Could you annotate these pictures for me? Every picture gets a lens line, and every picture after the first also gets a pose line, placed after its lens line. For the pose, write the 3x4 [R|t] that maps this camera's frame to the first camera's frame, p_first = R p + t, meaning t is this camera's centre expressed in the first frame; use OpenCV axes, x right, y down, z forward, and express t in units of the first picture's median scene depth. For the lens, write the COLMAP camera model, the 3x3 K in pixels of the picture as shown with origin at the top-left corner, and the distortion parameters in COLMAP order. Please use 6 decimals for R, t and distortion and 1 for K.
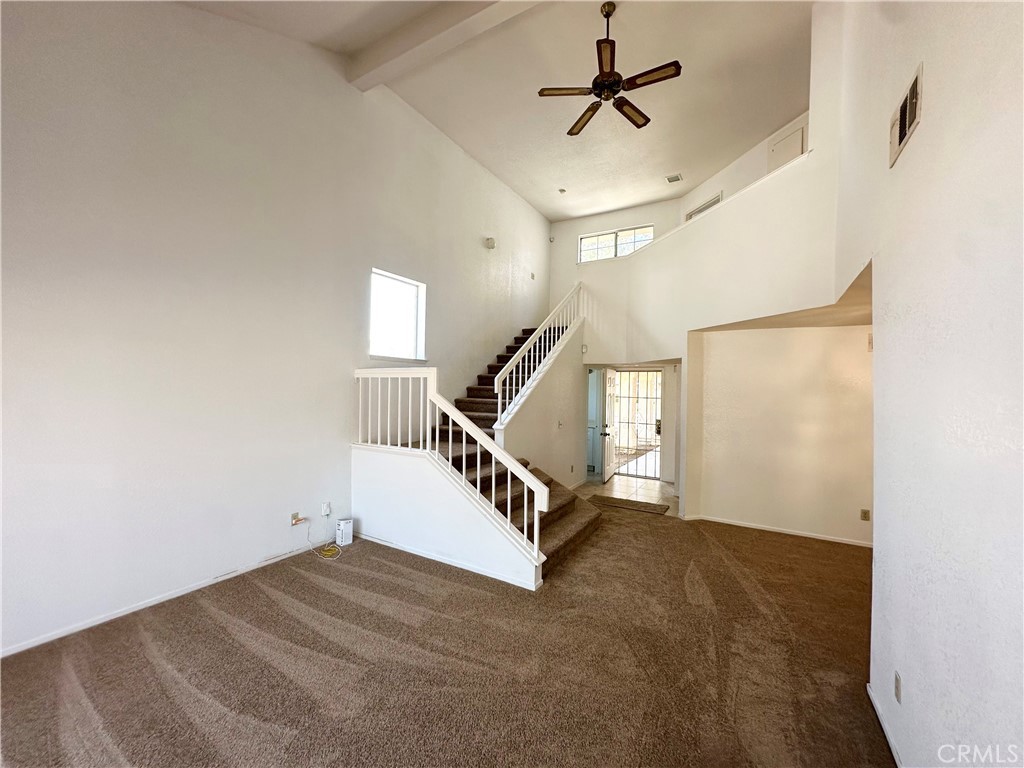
lens RADIAL K [[408.8, 0, 512.0], [0, 408.8, 384.0], [0, 0, 1]] dist [-0.000388, 0.000447]
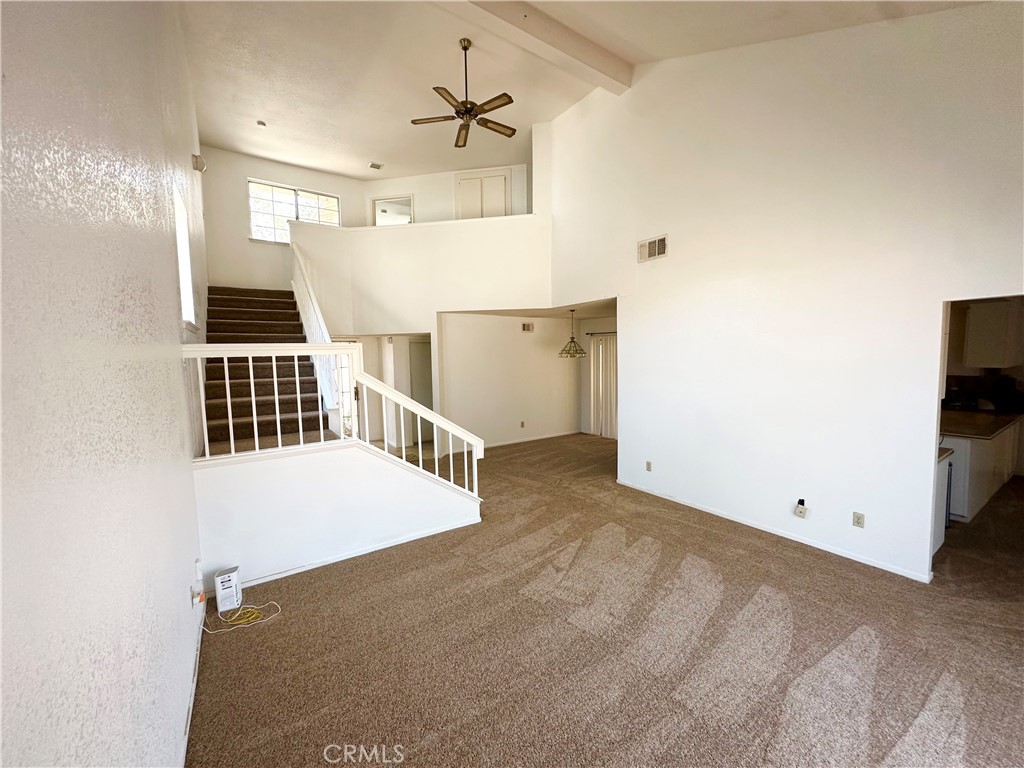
lens RADIAL K [[408.8, 0, 512.0], [0, 408.8, 384.0], [0, 0, 1]] dist [-0.000388, 0.000447]
pose [[0.424731, -0.093699, 0.900458, -0.876911], [0.018181, 0.995312, 0.094993, -0.031102], [-0.905137, -0.023976, 0.424443, 0.337590]]
